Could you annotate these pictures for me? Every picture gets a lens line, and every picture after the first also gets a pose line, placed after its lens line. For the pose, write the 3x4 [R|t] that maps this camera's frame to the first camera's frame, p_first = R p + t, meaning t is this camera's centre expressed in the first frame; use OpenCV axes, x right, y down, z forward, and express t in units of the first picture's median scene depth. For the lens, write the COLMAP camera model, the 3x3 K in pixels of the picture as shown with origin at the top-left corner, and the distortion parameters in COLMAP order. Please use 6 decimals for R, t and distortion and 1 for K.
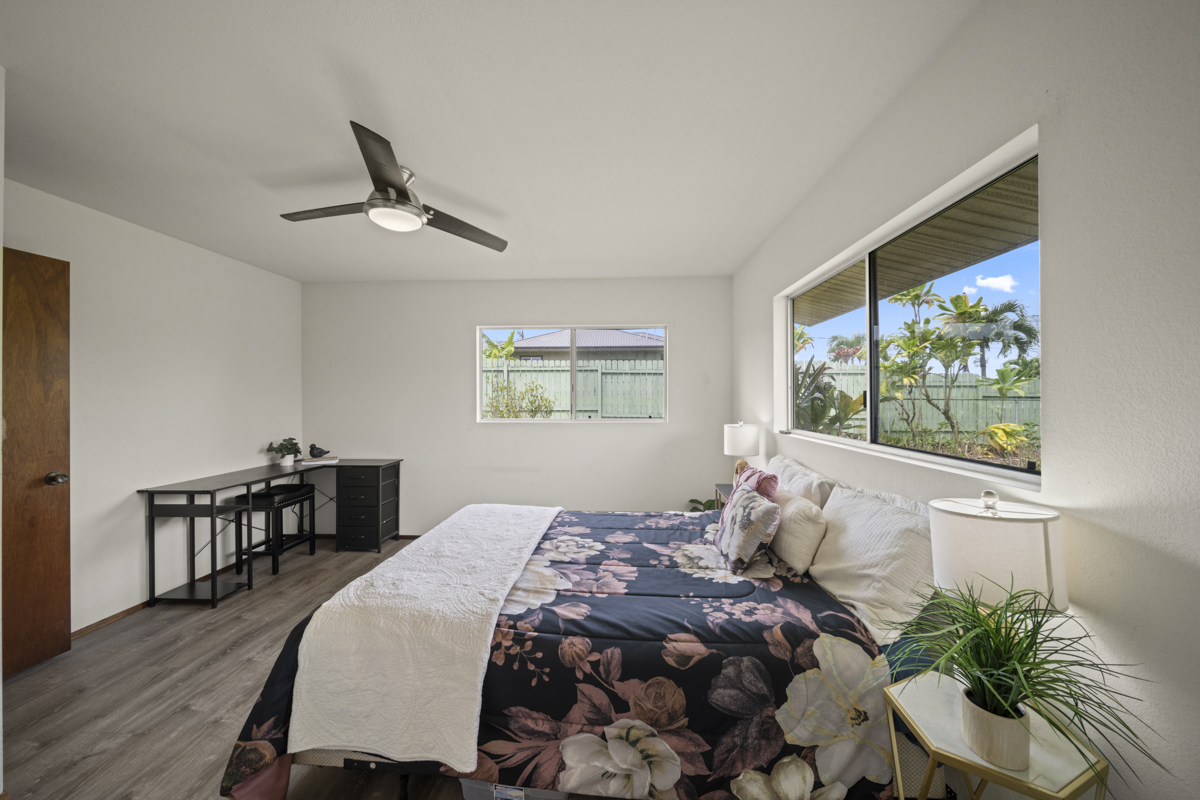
lens RADIAL K [[422.2, 0, 602.0], [0, 422.2, 398.4], [0, 0, 1]] dist [-0.000754, -0.000467]
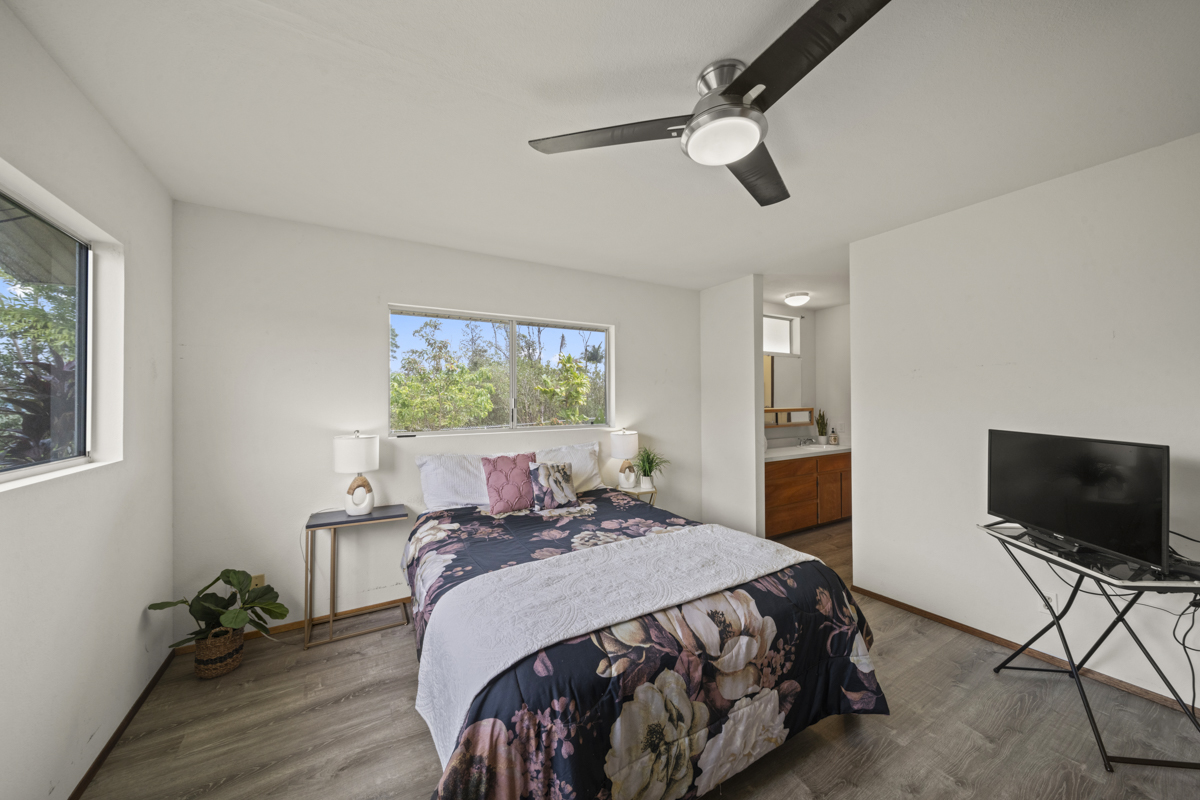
lens RADIAL K [[422.2, 0, 601.5], [0, 422.2, 396.4], [0, 0, 1]] dist [-0.000754, -0.000467]
pose [[-0.554237, 0.012380, 0.832267, -1.507692], [0.011049, 0.999911, -0.007516, -0.010423], [-0.832286, 0.005030, -0.554324, 2.455585]]
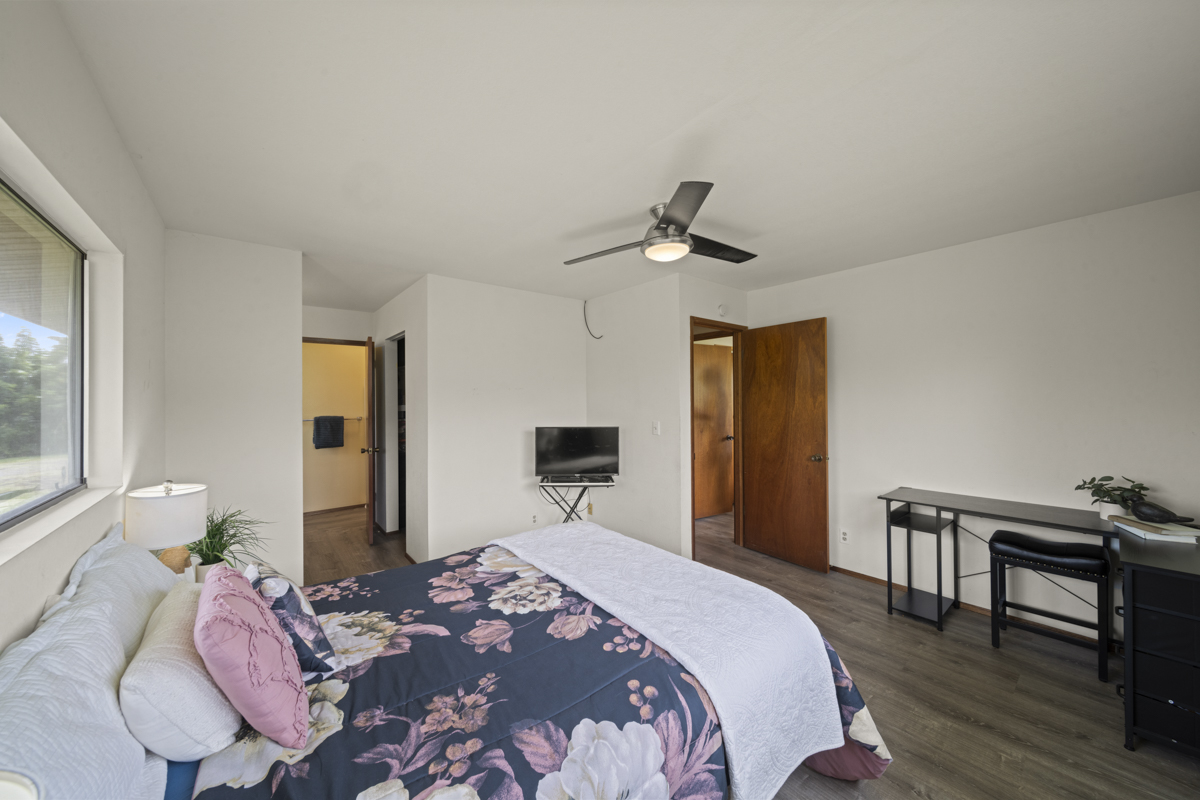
lens RADIAL K [[422.2, 0, 595.5], [0, 422.2, 397.8], [0, 0, 1]] dist [-0.000754, -0.000467]
pose [[-0.750055, 0.007803, -0.661330, 0.594859], [0.009927, 0.999951, 0.000540, -0.071588], [0.661301, -0.006160, -0.750095, 2.680772]]
